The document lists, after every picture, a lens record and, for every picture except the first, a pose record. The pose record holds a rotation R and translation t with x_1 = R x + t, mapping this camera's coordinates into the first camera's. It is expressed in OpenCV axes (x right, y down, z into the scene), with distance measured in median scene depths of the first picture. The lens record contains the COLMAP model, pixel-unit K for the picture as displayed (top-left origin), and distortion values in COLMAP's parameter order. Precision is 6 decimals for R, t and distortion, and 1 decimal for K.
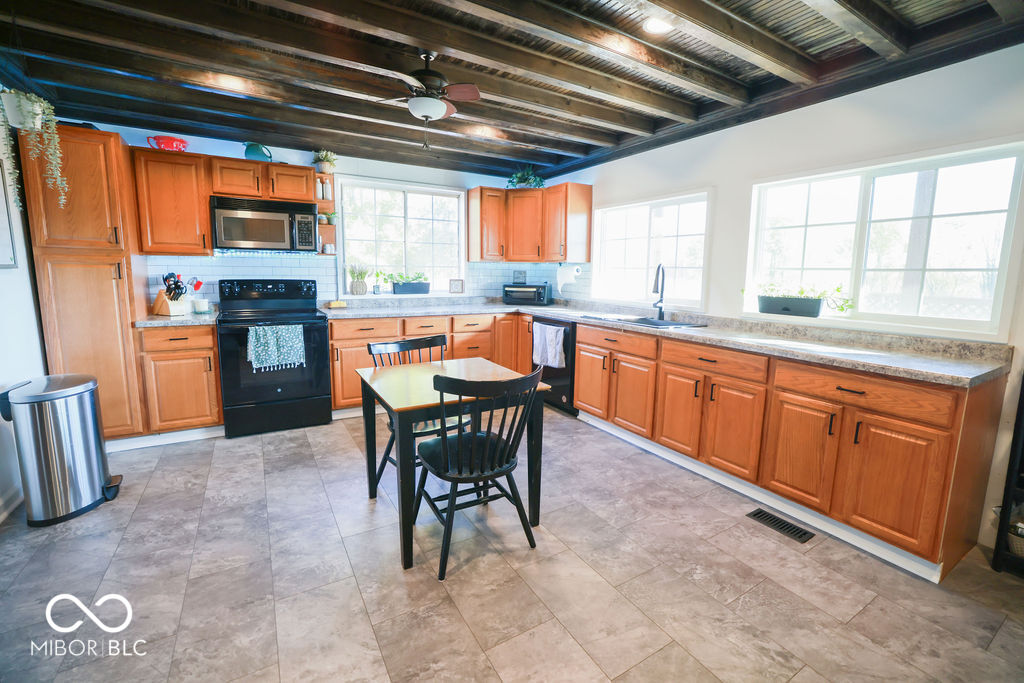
lens RADIAL K [[436.3, 0, 512.3], [0, 436.3, 331.3], [0, 0, 1]] dist [-0.026365, 0.003136]
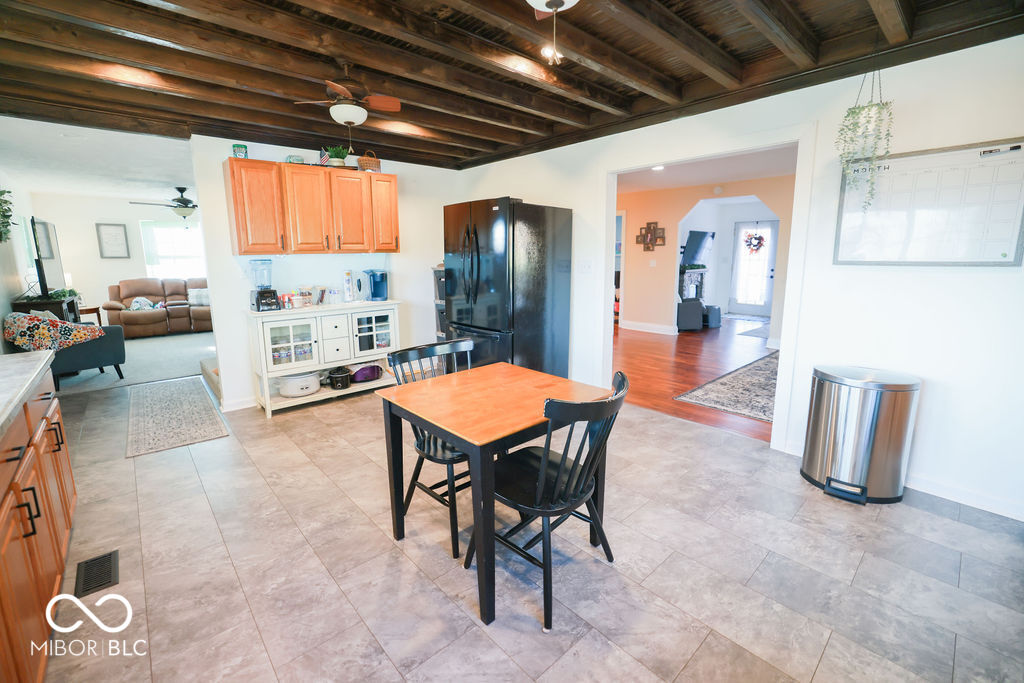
lens RADIAL K [[436.3, 0, 509.7], [0, 436.3, 335.2], [0, 0, 1]] dist [-0.026365, 0.003136]
pose [[-0.980765, 0.029207, -0.192996, -0.009834], [-0.034230, 0.947685, 0.317368, -0.175363], [0.192169, 0.317869, -0.928456, 1.134313]]
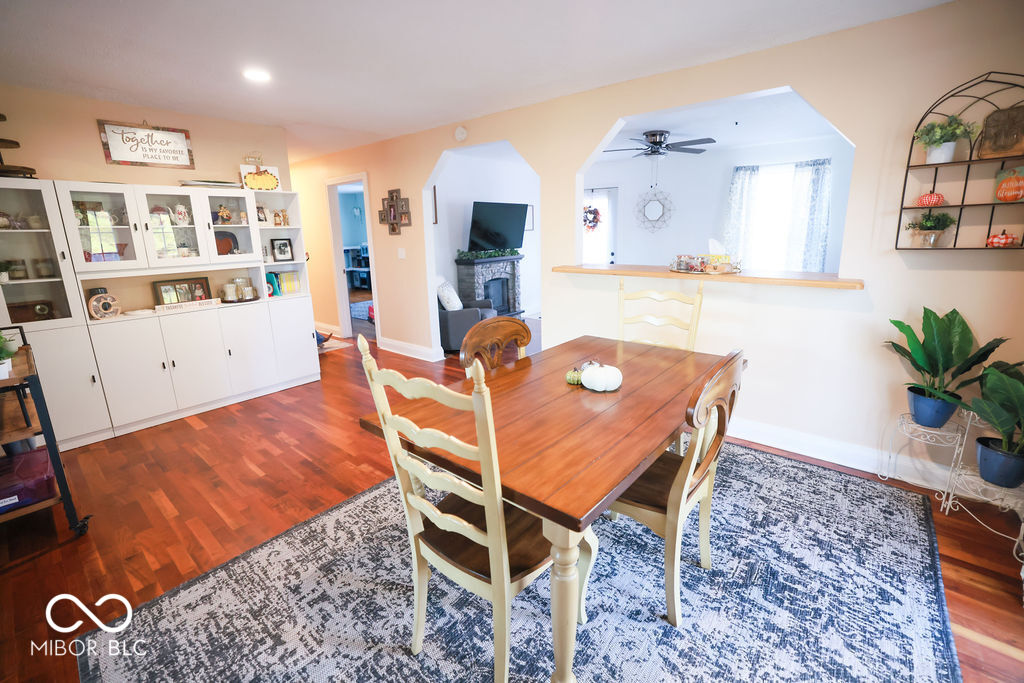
lens RADIAL K [[436.3, 0, 510.7], [0, 436.3, 331.7], [0, 0, 1]] dist [-0.026365, 0.003136]
pose [[-0.943422, 0.084805, -0.320566, -0.970641], [-0.036040, 0.934792, 0.353363, -0.127725], [0.329629, 0.344924, -0.878847, 0.611868]]
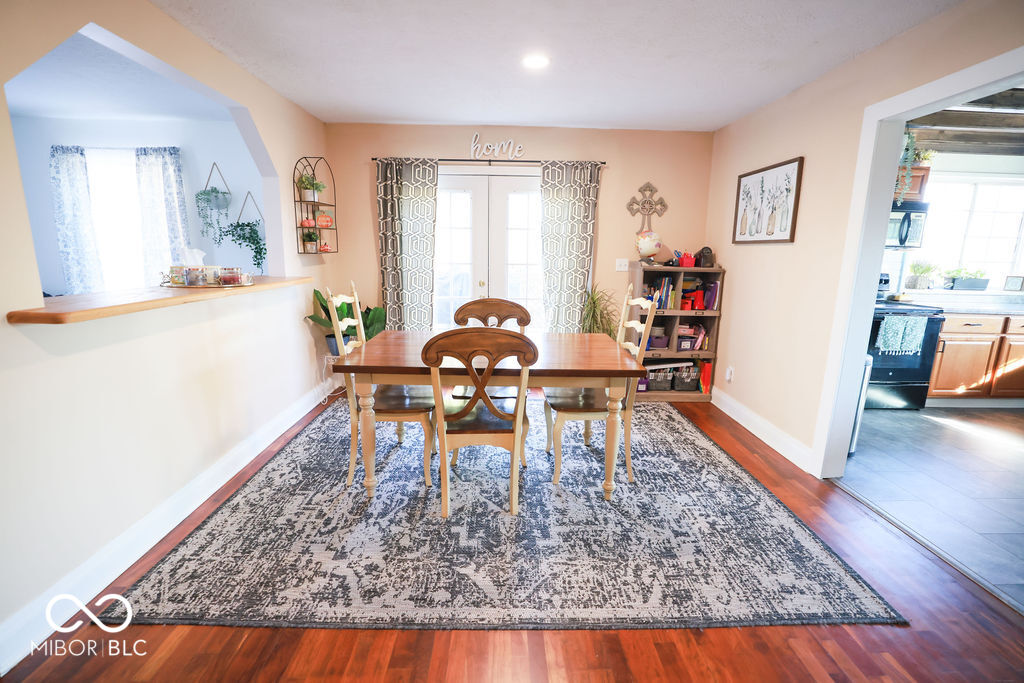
lens RADIAL K [[436.3, 0, 515.3], [0, 436.3, 332.5], [0, 0, 1]] dist [-0.026365, 0.003136]
pose [[0.873916, 0.094752, -0.476752, -0.838353], [-0.077653, 0.995435, 0.055495, 0.043496], [0.479834, -0.011477, 0.877284, -0.404776]]
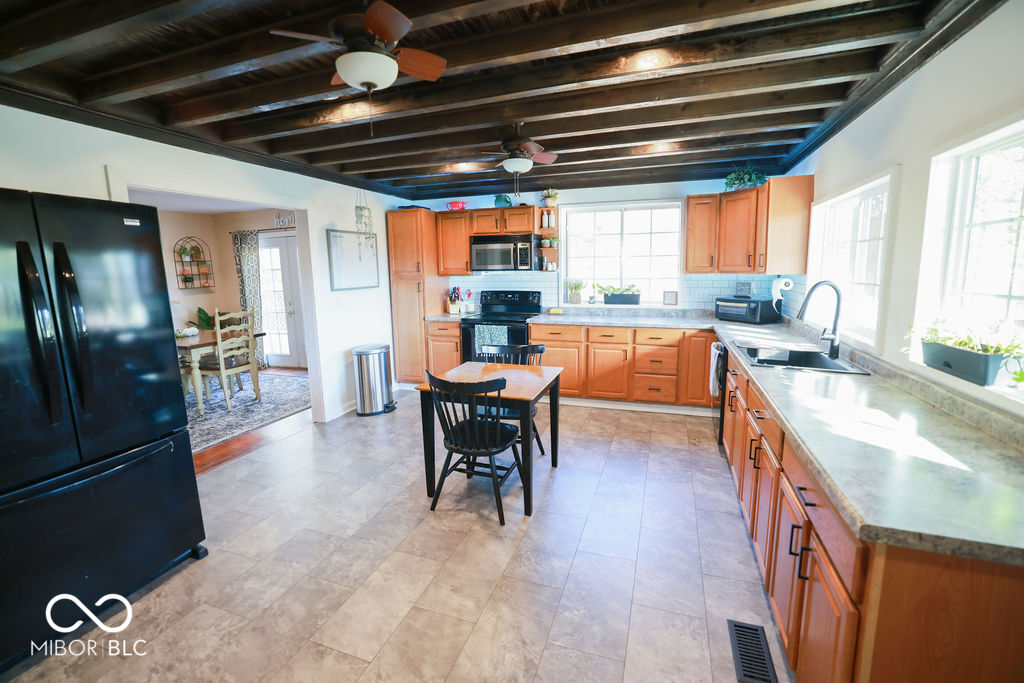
lens RADIAL K [[436.3, 0, 515.3], [0, 436.3, 335.3], [0, 0, 1]] dist [-0.026365, 0.003136]
pose [[0.638271, 0.093973, -0.764054, 0.559040], [-0.082219, 0.995166, 0.053714, -0.059106], [0.765408, 0.028535, 0.642912, 0.133787]]
